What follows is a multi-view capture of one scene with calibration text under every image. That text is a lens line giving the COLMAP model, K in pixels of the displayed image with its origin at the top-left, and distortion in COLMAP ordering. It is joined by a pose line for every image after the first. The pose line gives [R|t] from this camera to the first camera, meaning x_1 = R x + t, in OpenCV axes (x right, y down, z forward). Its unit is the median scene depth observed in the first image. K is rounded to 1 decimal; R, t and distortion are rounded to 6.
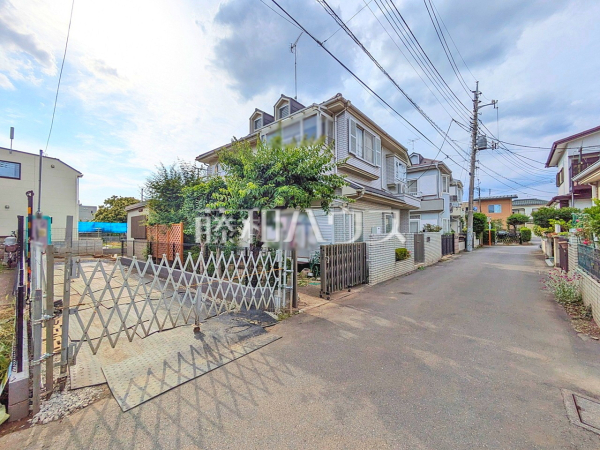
lens RADIAL K [[239.0, 0, 300.4], [0, 239.0, 226.3], [0, 0, 1]] dist [0.002533, 0.000450]
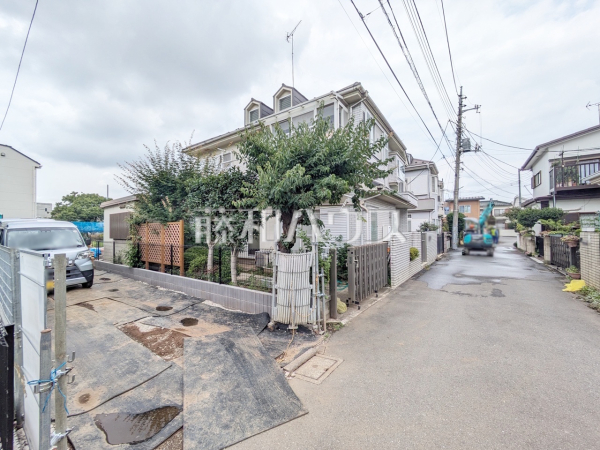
lens RADIAL K [[238.2, 0, 301.0], [0, 238.2, 225.4], [0, 0, 1]] dist [0.000399, 0.000252]
pose [[0.994401, -0.000360, 0.105670, -0.094820], [0.000482, 0.999999, -0.001130, 0.000820], [-0.105670, 0.001175, 0.994401, 0.063644]]
